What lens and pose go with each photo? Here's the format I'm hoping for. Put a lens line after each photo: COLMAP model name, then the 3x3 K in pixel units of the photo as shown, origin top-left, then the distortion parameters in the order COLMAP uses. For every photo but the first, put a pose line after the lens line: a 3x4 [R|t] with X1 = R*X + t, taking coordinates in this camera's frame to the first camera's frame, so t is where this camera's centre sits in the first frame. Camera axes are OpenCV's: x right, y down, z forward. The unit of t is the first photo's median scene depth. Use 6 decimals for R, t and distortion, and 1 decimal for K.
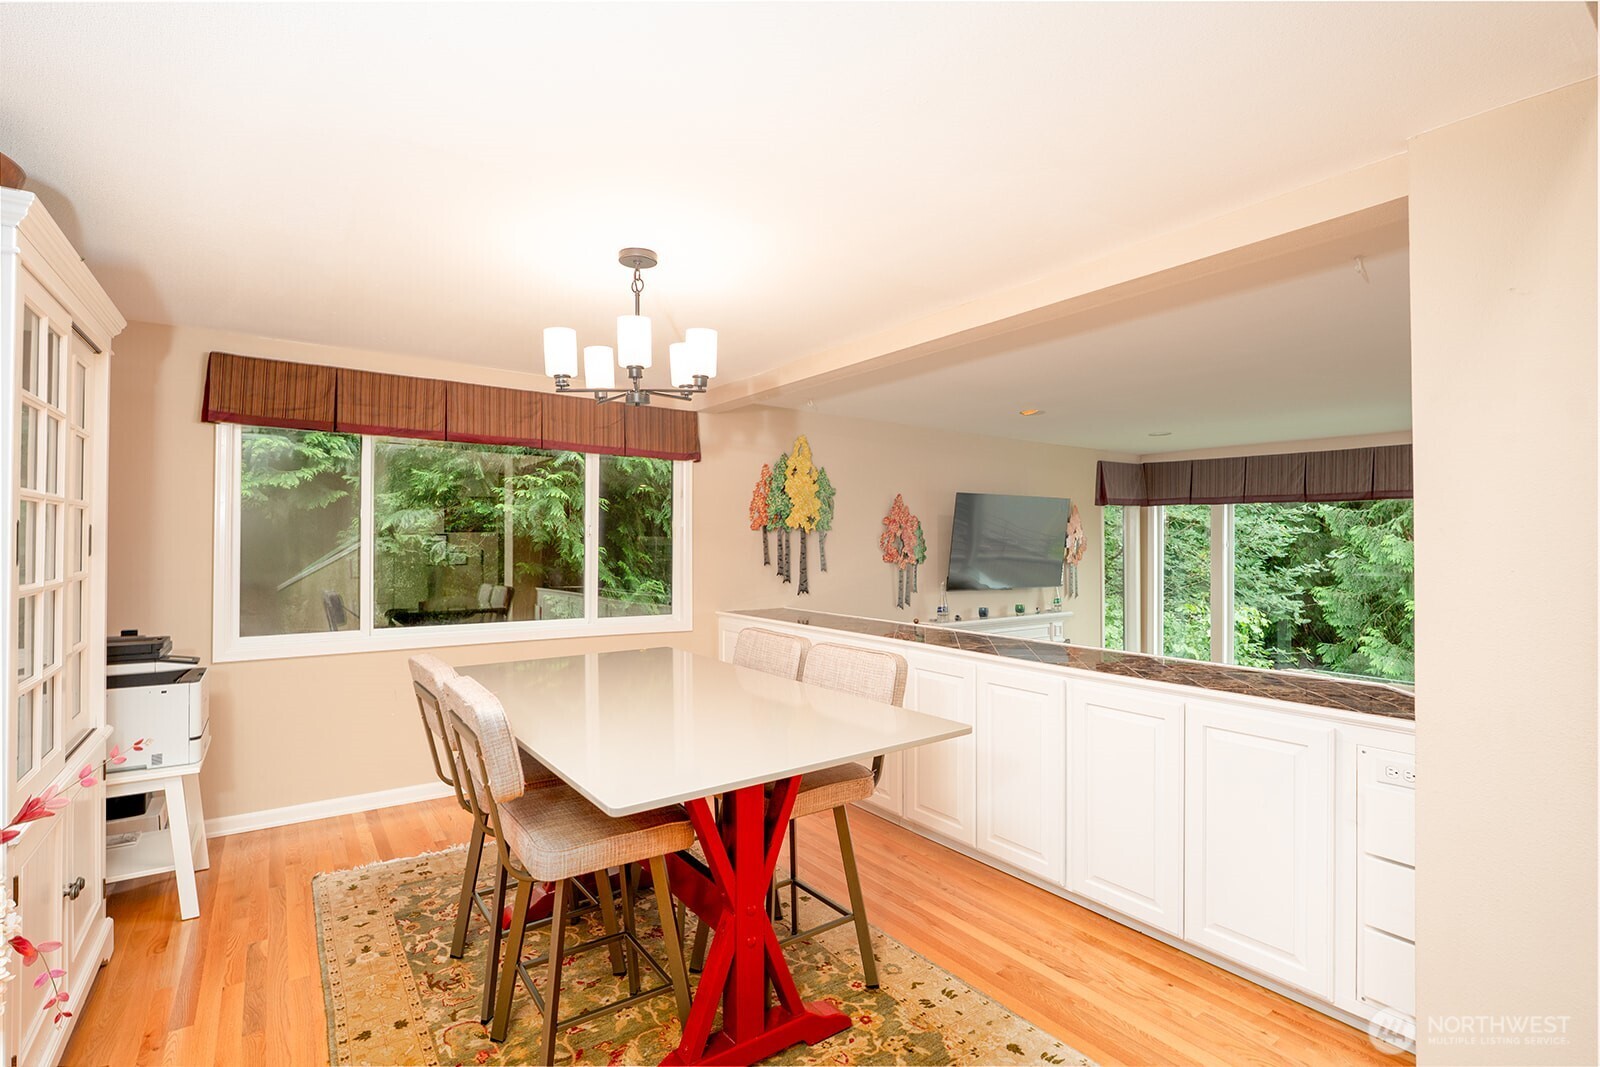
lens RADIAL K [[747.2, 0, 800.0], [0, 747.2, 533.5], [0, 0, 1]] dist [-0.023450, 0.006392]
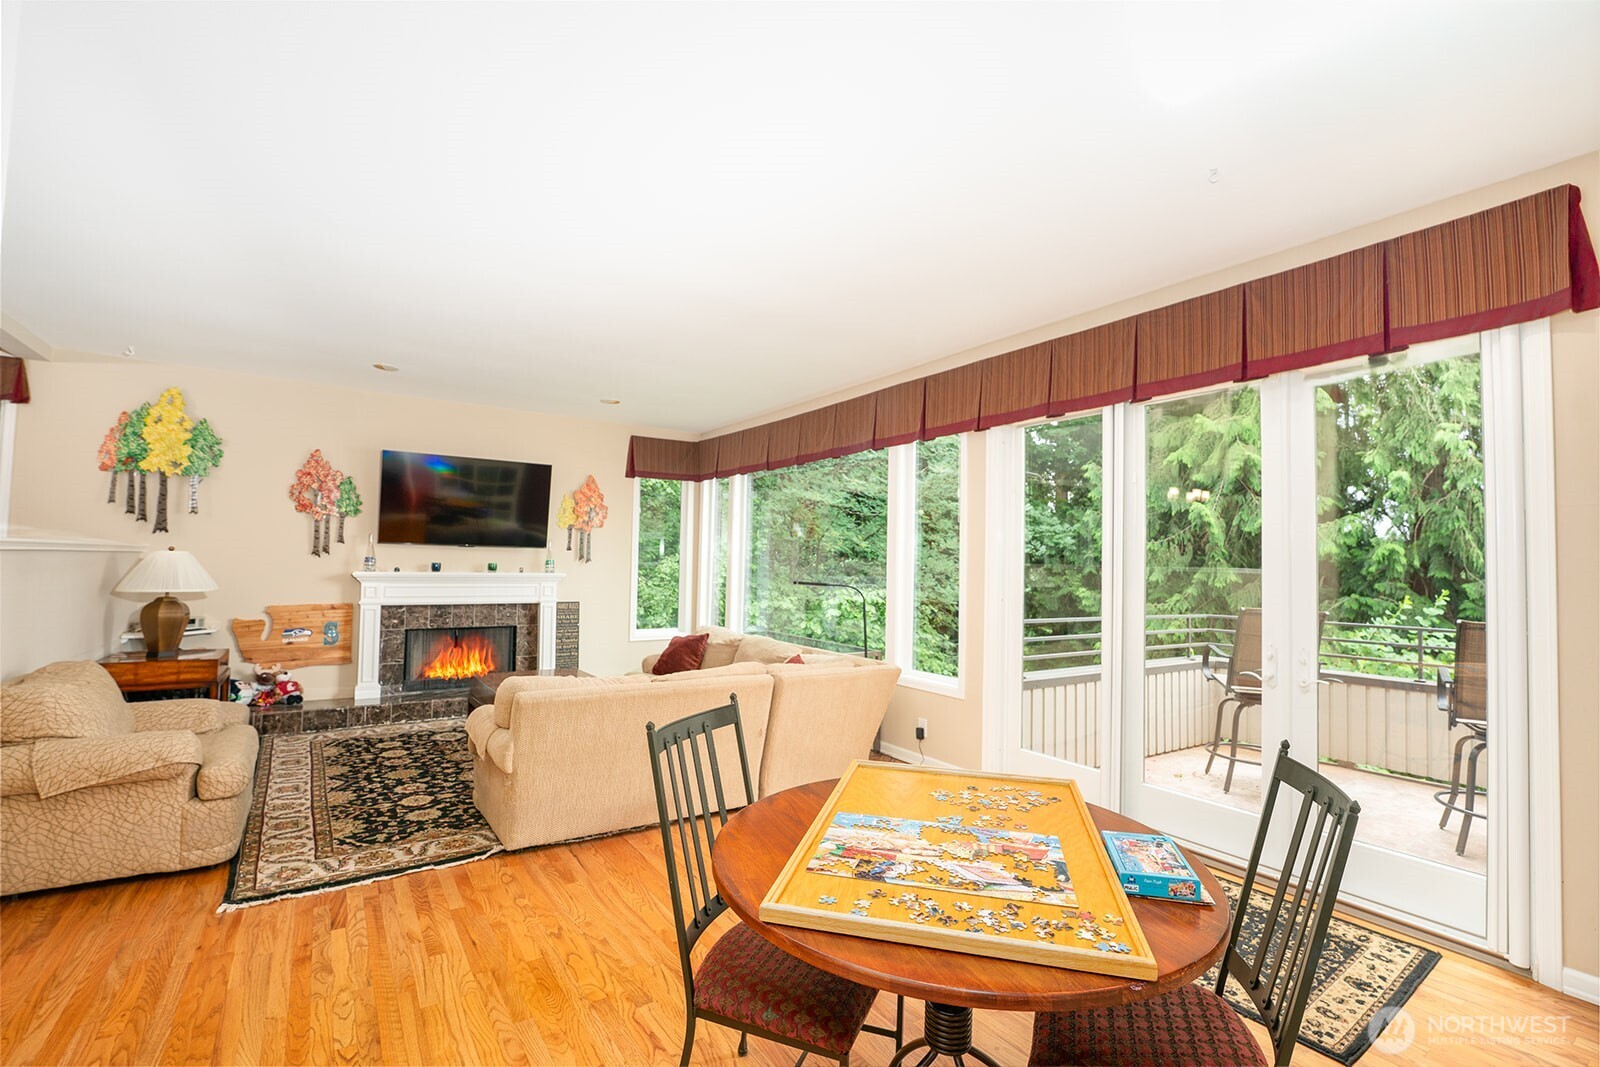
lens RADIAL K [[696.4, 0, 800.0], [0, 696.4, 533.5], [0, 0, 1]] dist [-0.032888, 0.007410]
pose [[0.999690, 0.018333, -0.016821, 0.949953], [-0.018818, 0.999398, -0.029158, 0.094481], [0.016276, 0.029465, 0.999433, 0.034152]]
